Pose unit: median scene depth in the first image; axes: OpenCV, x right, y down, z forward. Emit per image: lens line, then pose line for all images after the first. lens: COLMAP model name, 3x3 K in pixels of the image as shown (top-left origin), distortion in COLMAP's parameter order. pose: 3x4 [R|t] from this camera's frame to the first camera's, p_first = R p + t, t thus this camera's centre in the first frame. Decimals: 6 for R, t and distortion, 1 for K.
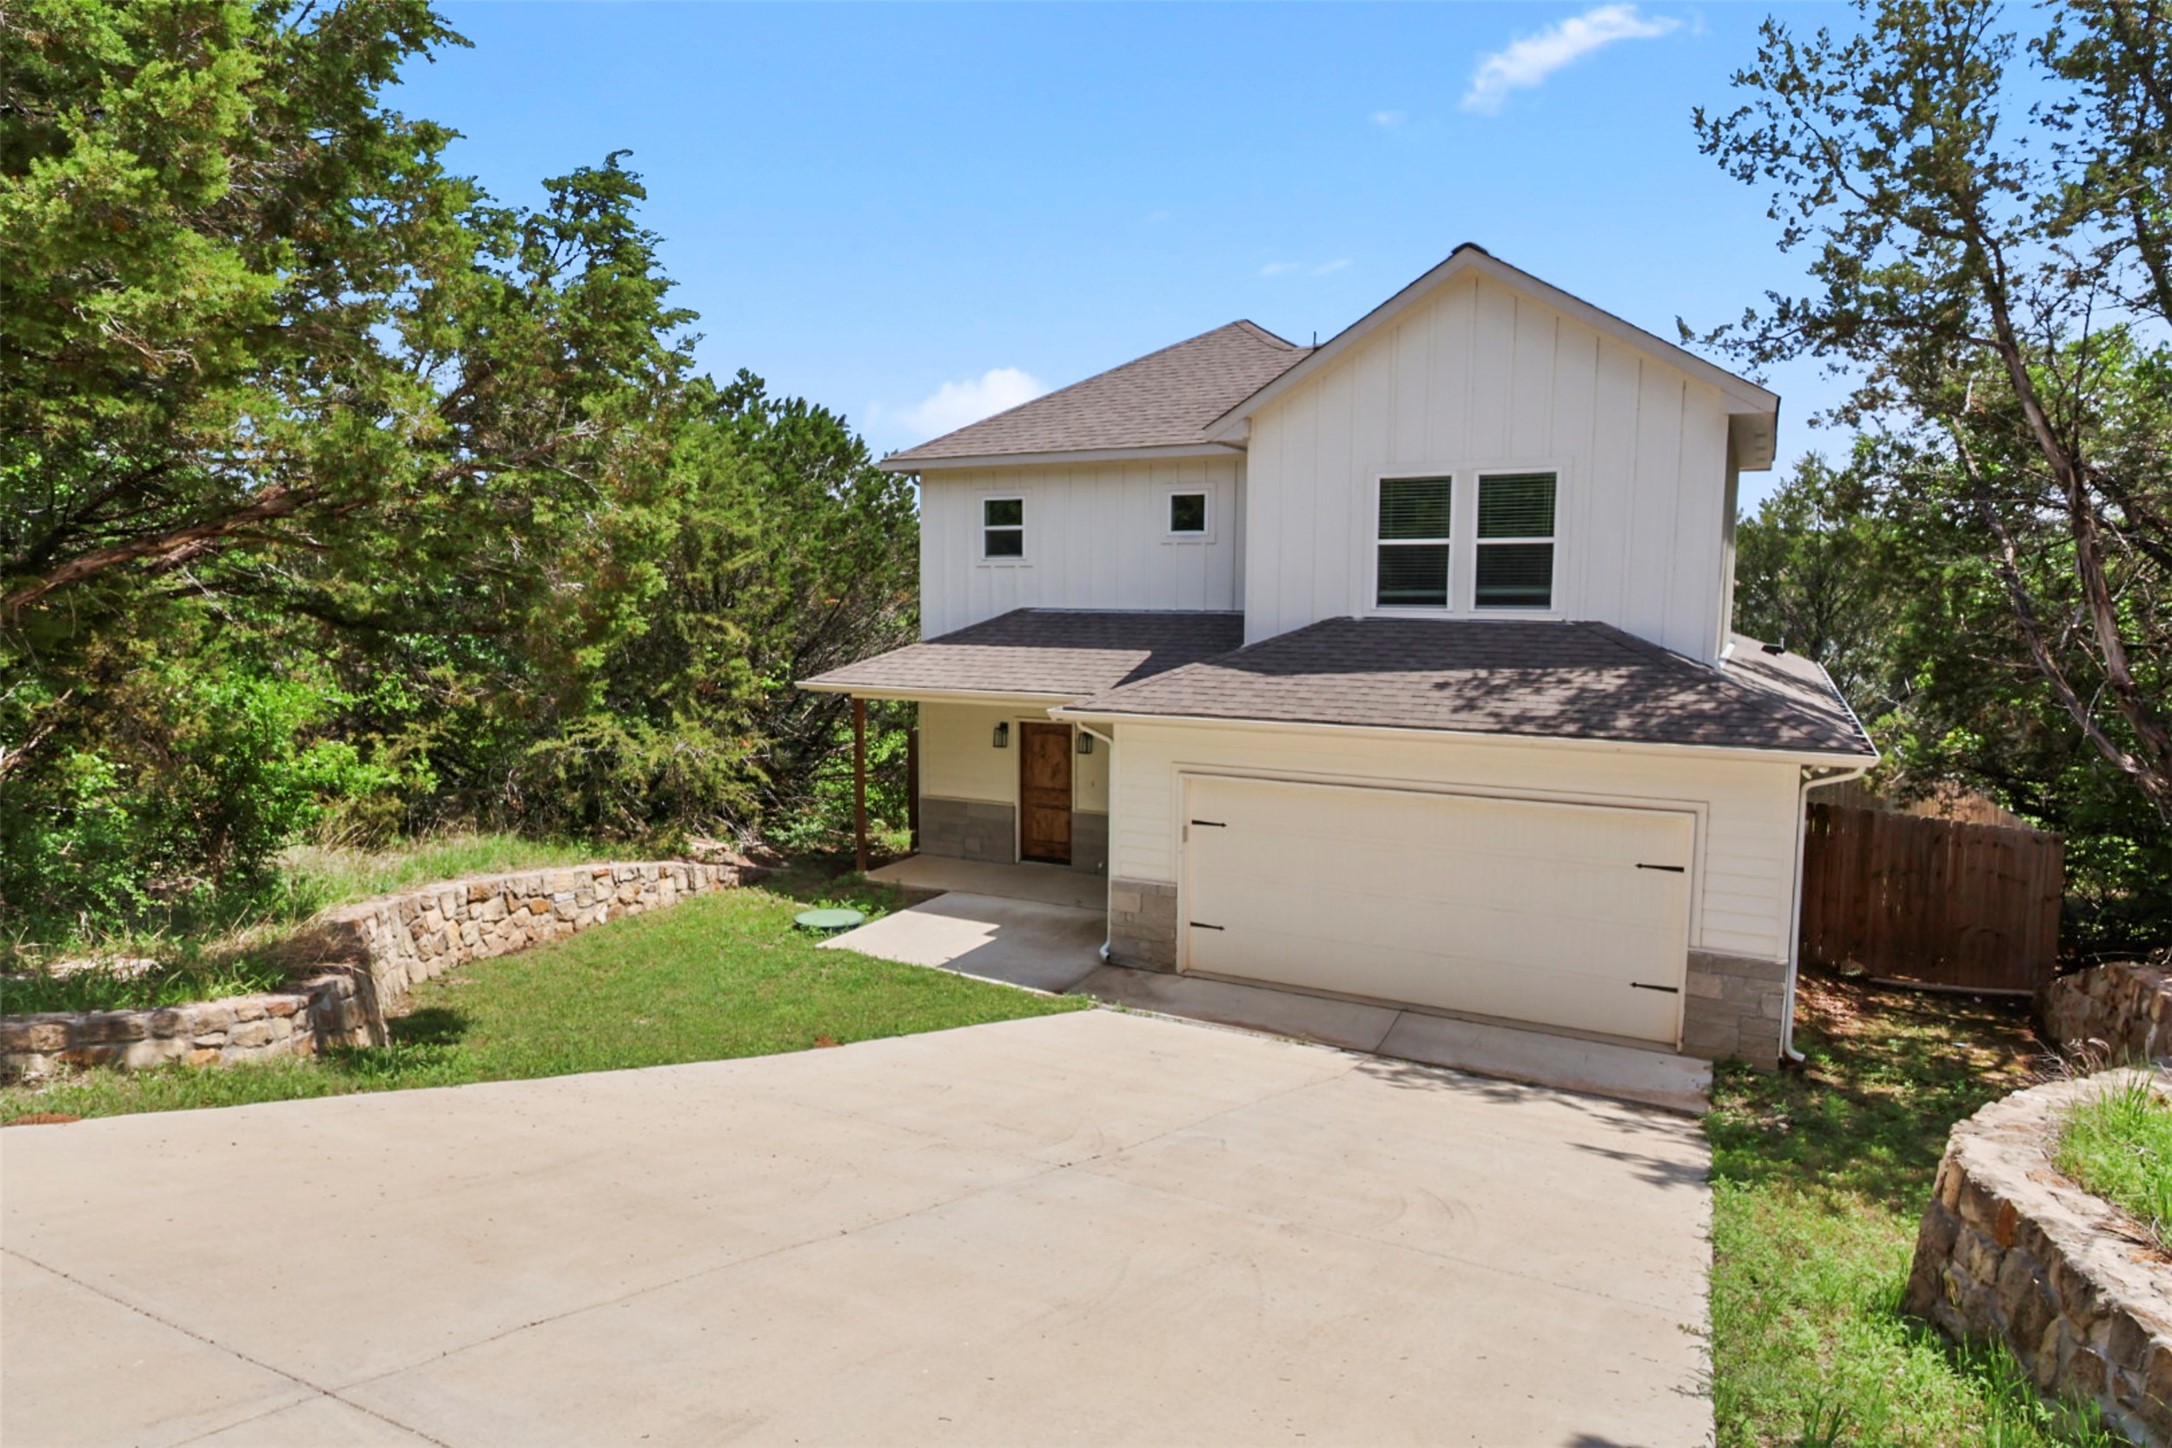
lens RADIAL K [[1305.7, 0, 1087.4], [0, 1305.7, 732.1], [0, 0, 1]] dist [-0.003200, -0.000040]
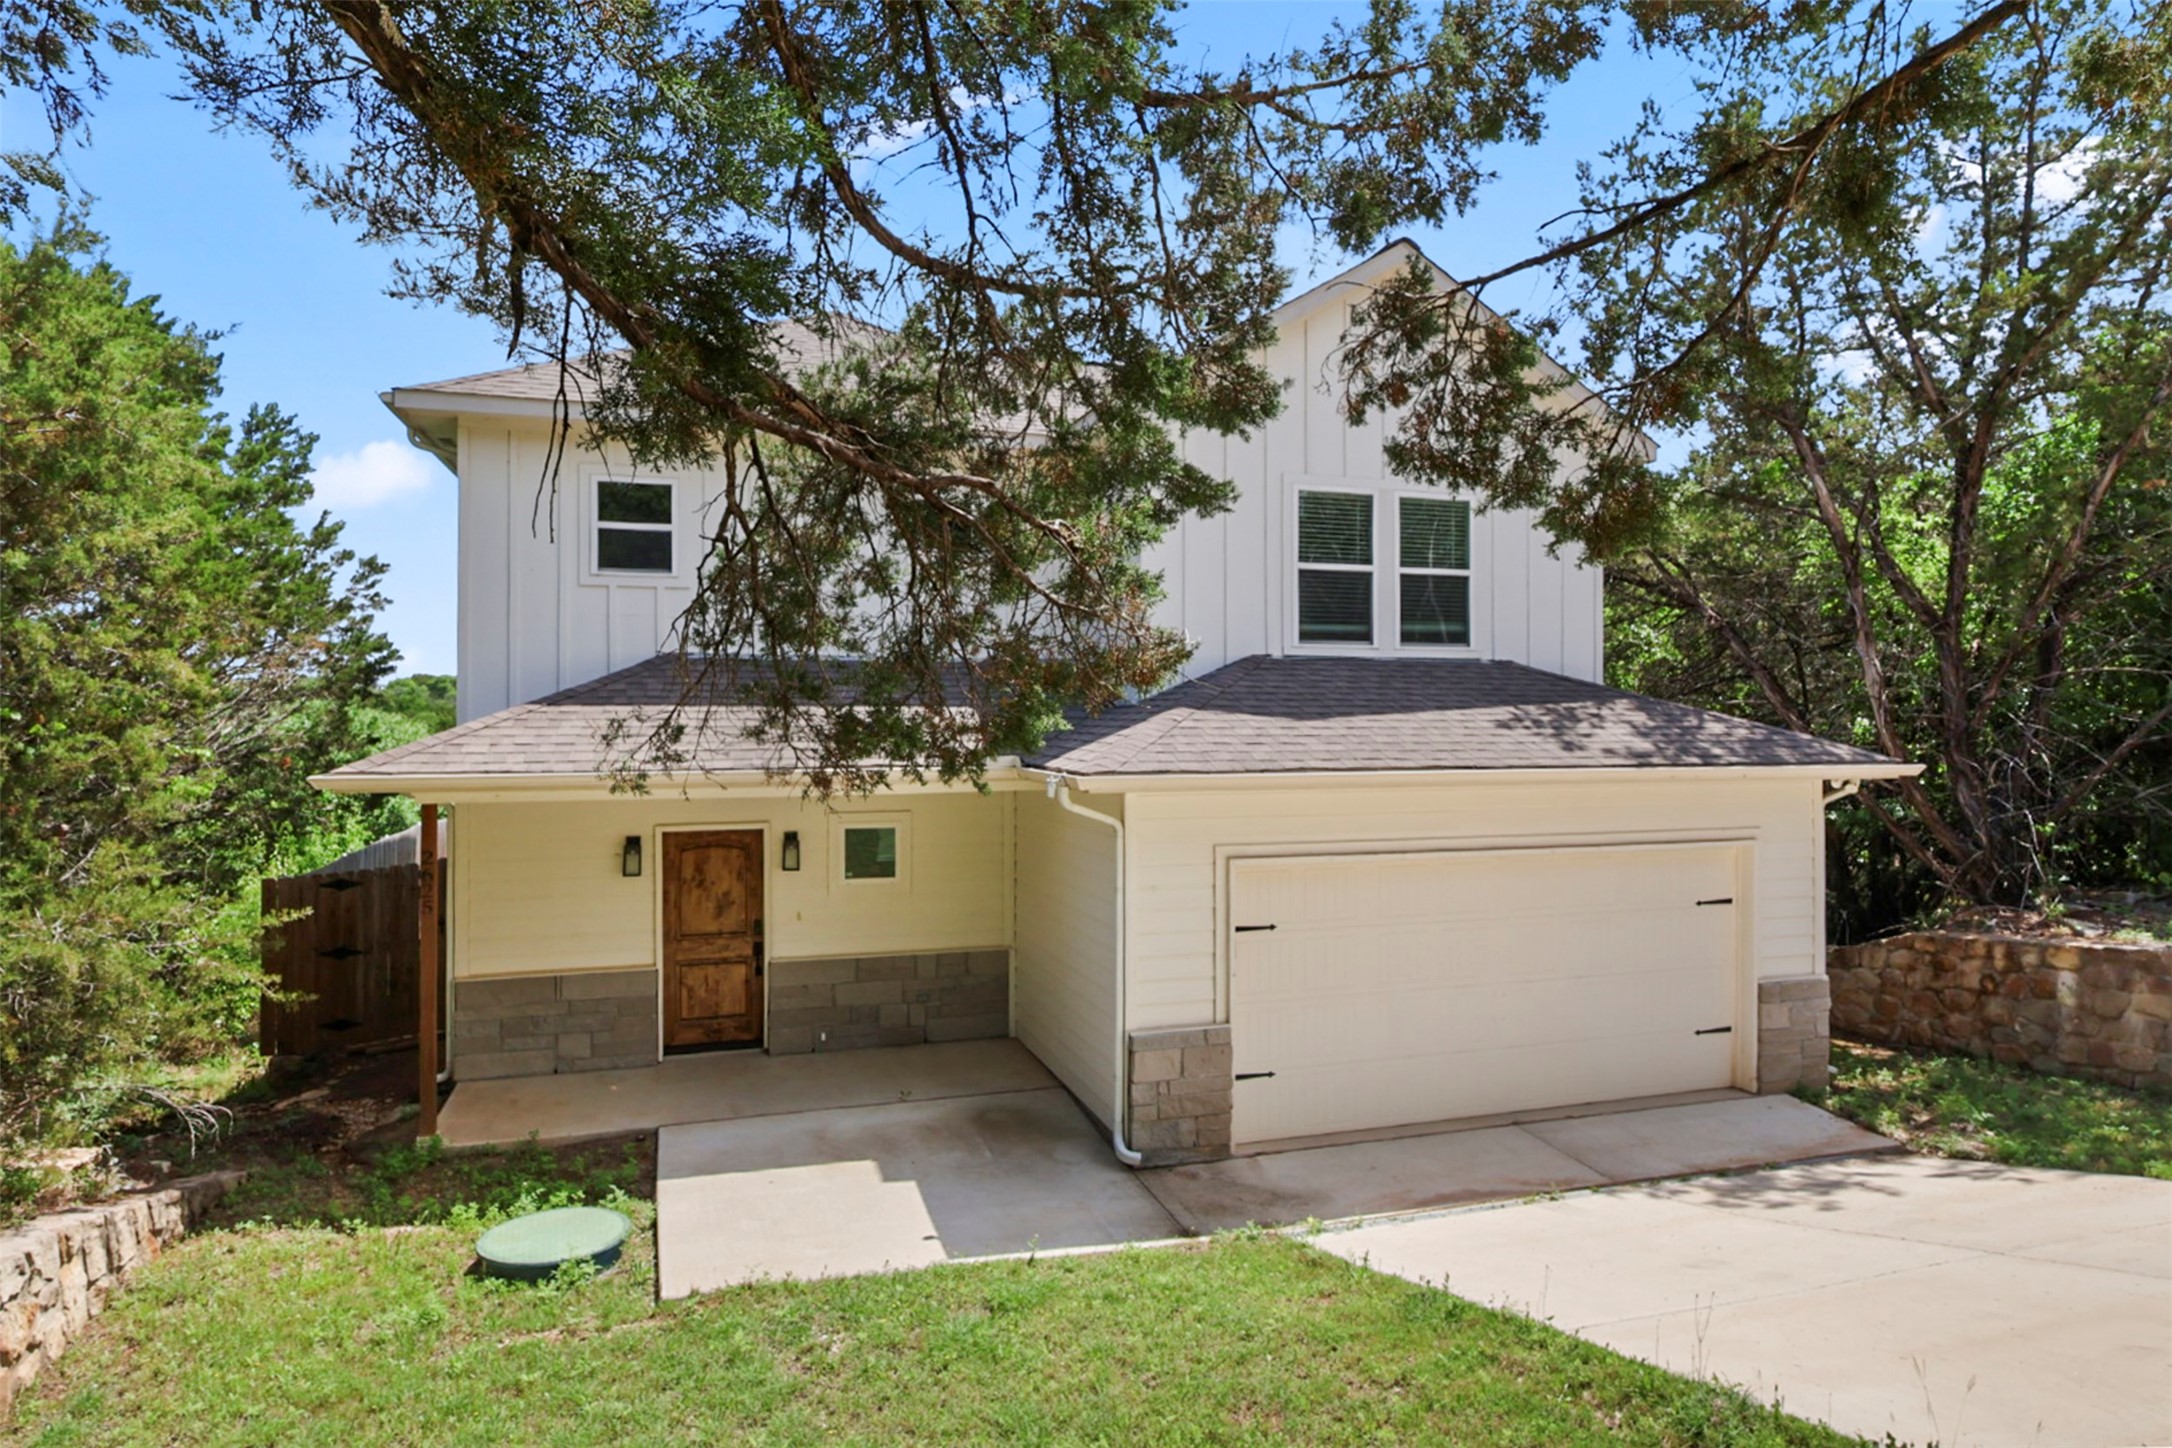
lens RADIAL K [[1208.9, 0, 1085.1], [0, 1208.9, 712.8], [0, 0, 1]] dist [0.001277, -0.000939]
pose [[0.695461, 0.004851, 0.718548, -0.437127], [0.084412, 0.992502, -0.088400, 0.004801], [-0.713589, 0.122133, 0.689836, 0.588385]]
